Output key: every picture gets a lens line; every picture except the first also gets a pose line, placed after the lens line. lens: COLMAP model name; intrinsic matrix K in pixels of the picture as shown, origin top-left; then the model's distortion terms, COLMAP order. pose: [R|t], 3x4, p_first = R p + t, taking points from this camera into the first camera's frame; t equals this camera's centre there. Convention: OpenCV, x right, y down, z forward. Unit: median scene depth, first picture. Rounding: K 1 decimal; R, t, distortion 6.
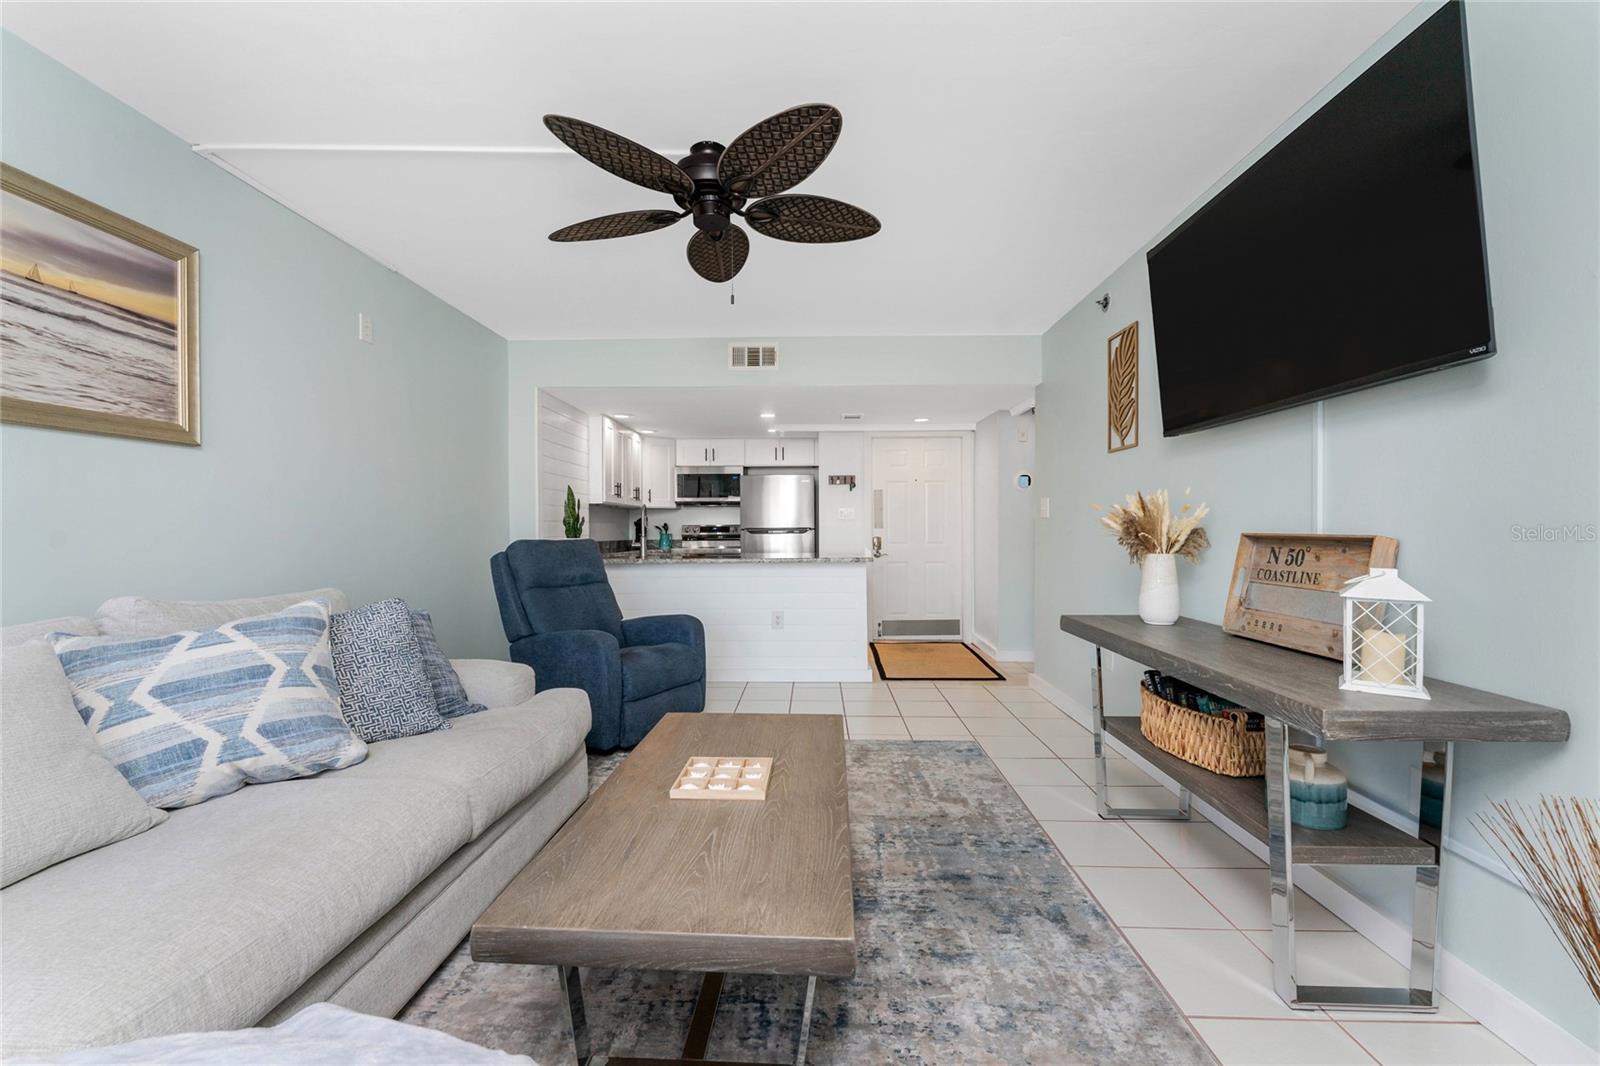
lens RADIAL K [[665.8, 0, 795.1], [0, 665.8, 536.7], [0, 0, 1]] dist [-0.002215, -0.000310]
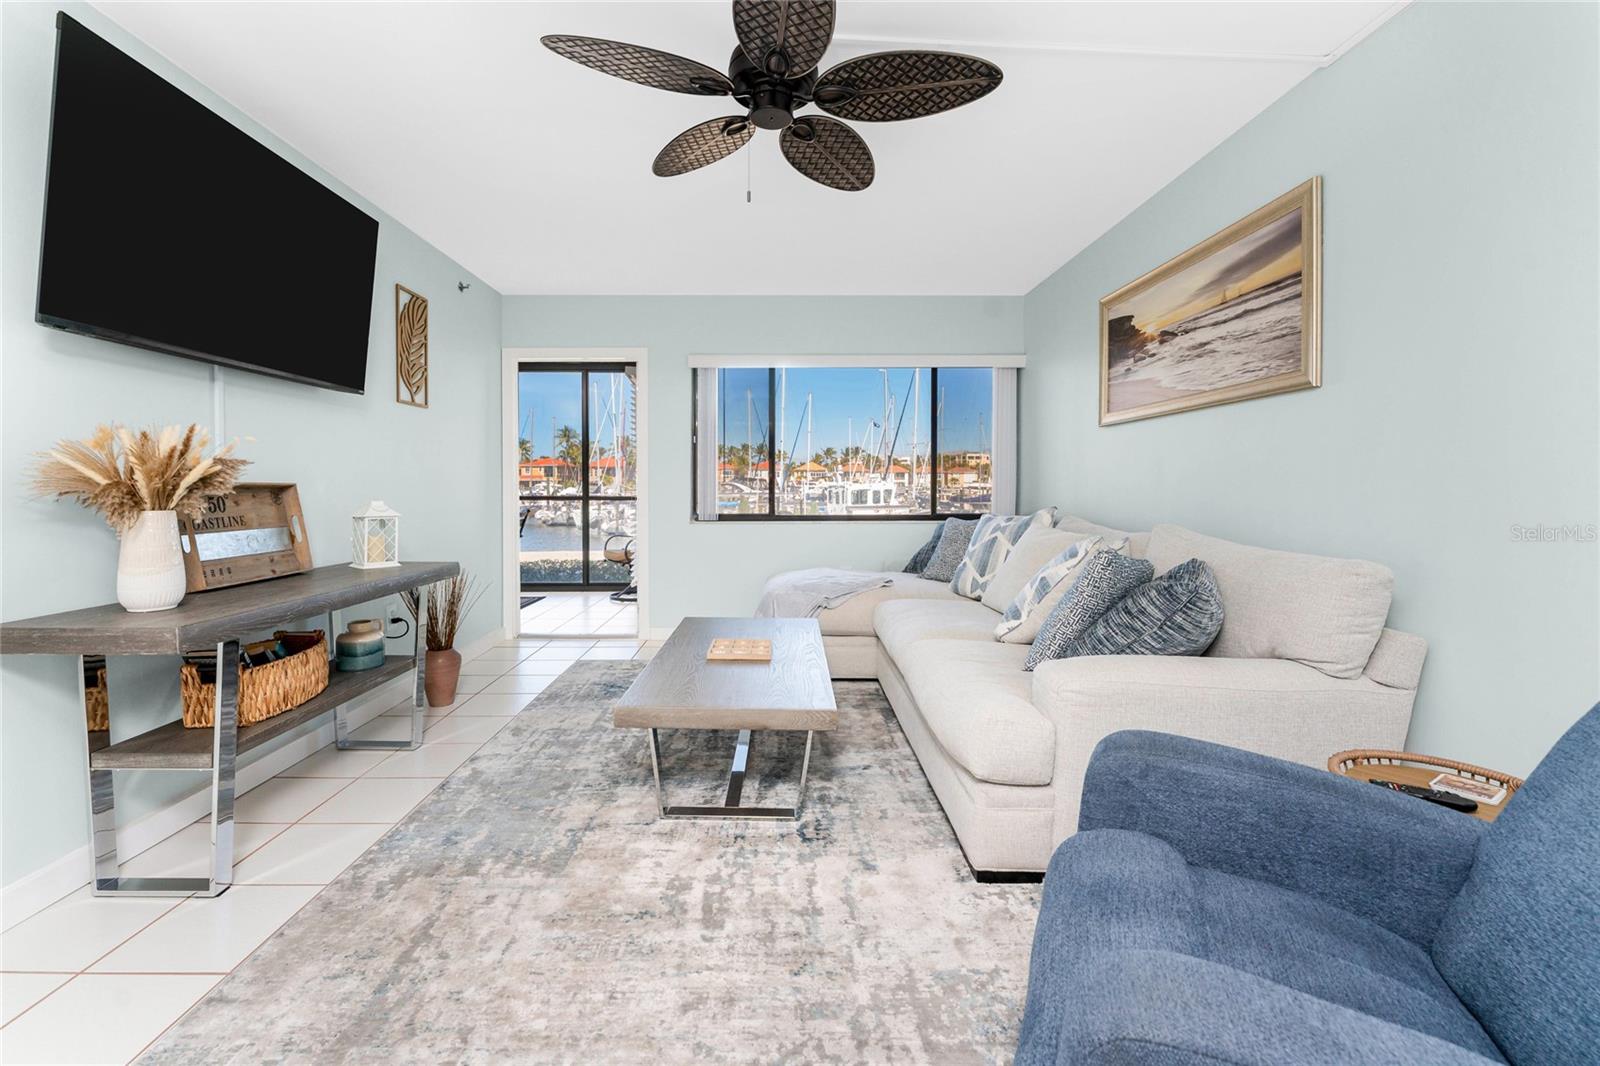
lens RADIAL K [[684.1, 0, 775.8], [0, 684.1, 503.7], [0, 0, 1]] dist [-0.002154, -0.000178]
pose [[-0.999324, 0.003687, -0.036569, -0.098565], [0.002265, 0.999242, 0.038859, -0.009380], [0.036685, 0.038750, -0.998575, 1.935891]]
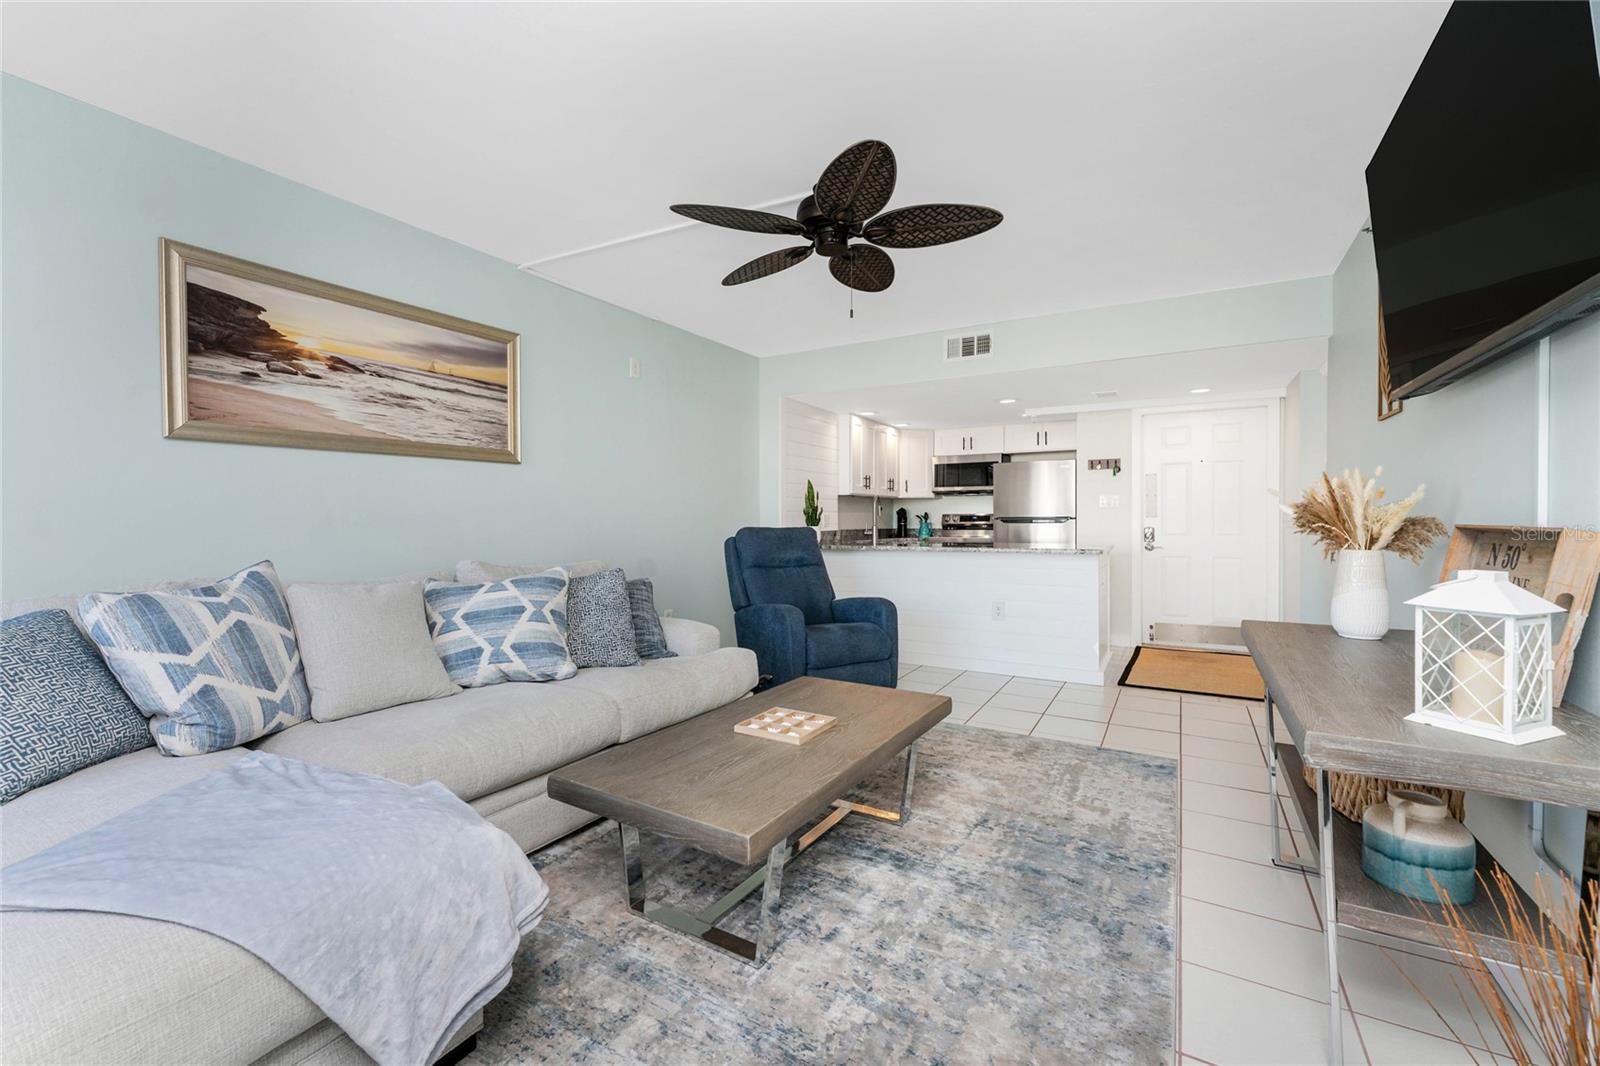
lens RADIAL K [[670.5, 0, 773.1], [0, 670.5, 528.2], [0, 0, 1]] dist [-0.000227, -0.000200]
pose [[0.870209, 0.008256, -0.492614, 0.363589], [-0.006367, 0.999965, 0.005511, -0.000334], [0.492642, -0.001659, 0.870230, -0.050681]]
